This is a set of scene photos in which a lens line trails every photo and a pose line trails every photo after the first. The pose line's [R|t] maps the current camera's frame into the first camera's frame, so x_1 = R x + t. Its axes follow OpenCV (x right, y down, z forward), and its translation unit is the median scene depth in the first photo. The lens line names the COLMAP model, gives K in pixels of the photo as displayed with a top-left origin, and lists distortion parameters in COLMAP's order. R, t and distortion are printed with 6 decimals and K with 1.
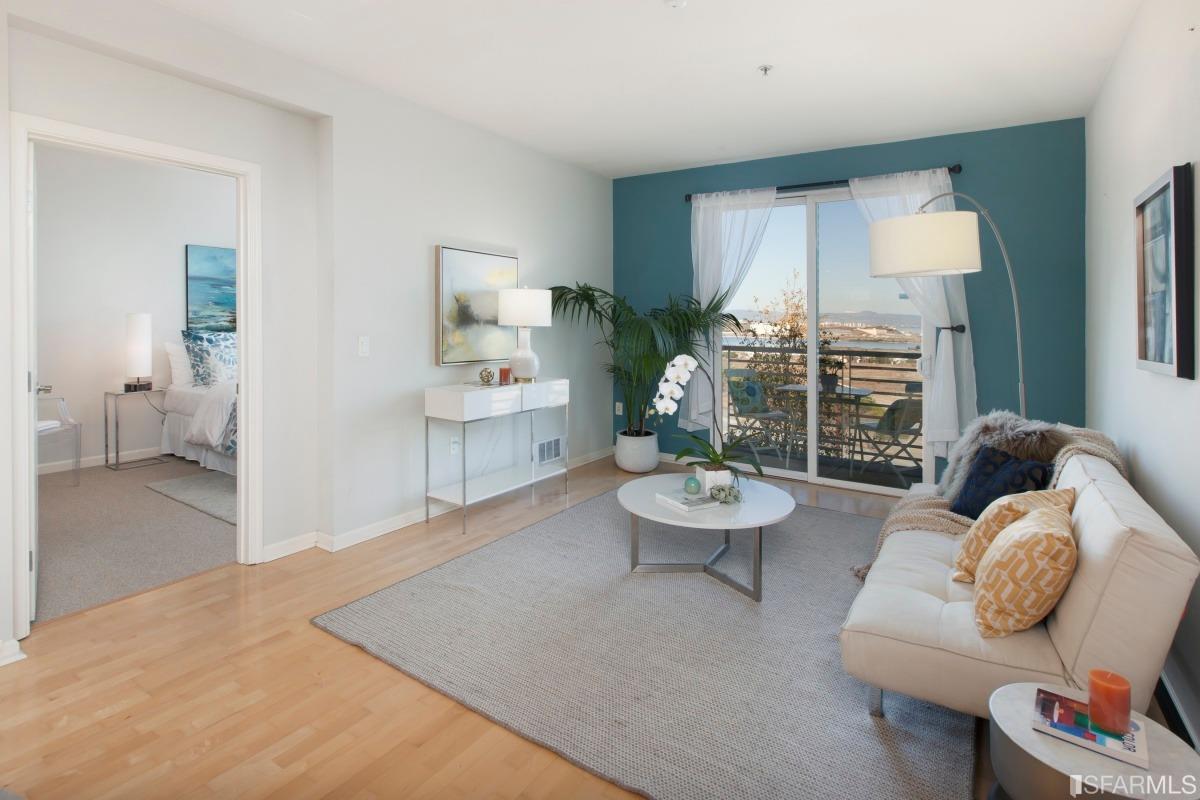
lens RADIAL K [[602.4, 0, 594.2], [0, 602.4, 320.5], [0, 0, 1]] dist [-0.002260, -0.000030]
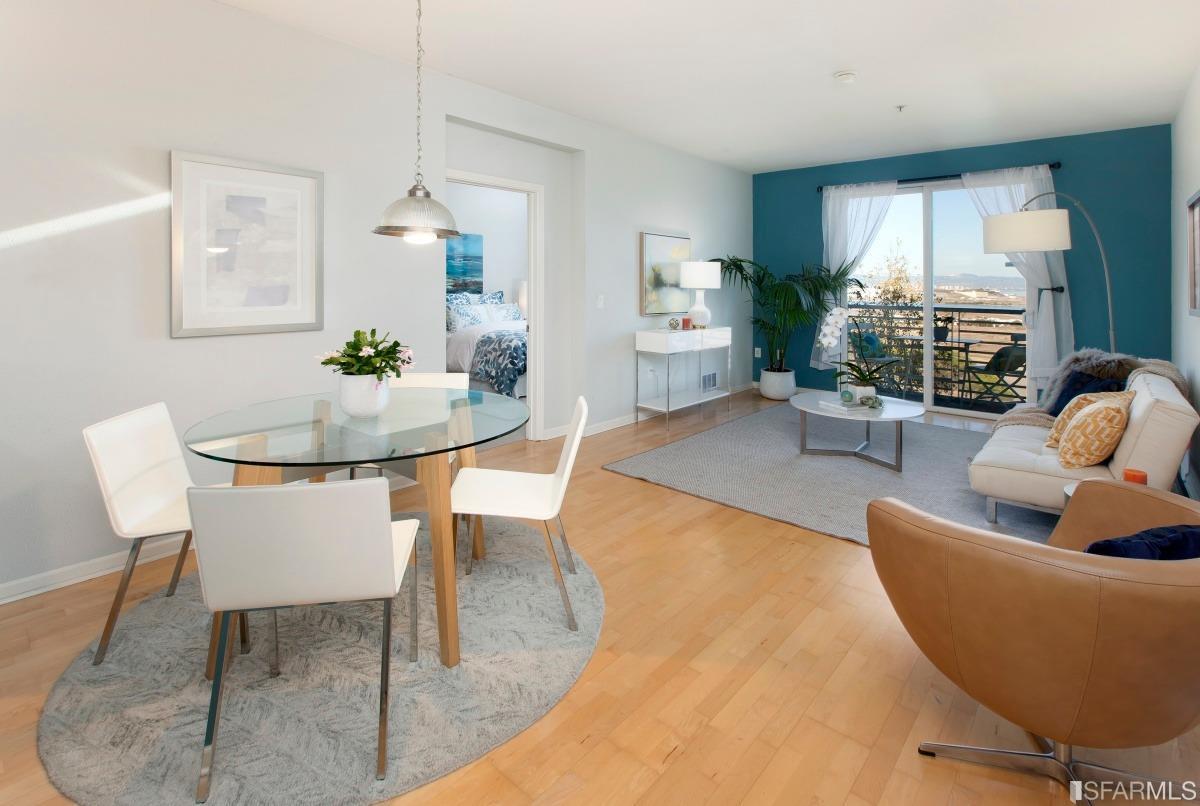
lens RADIAL K [[573.4, 0, 556.5], [0, 573.4, 288.8], [0, 0, 1]] dist [0.002355, -0.000114]
pose [[0.981977, -0.002542, -0.188986, -0.192229], [0.003928, 0.999968, 0.006961, -0.000376], [0.188962, -0.007577, 0.981955, -0.364623]]
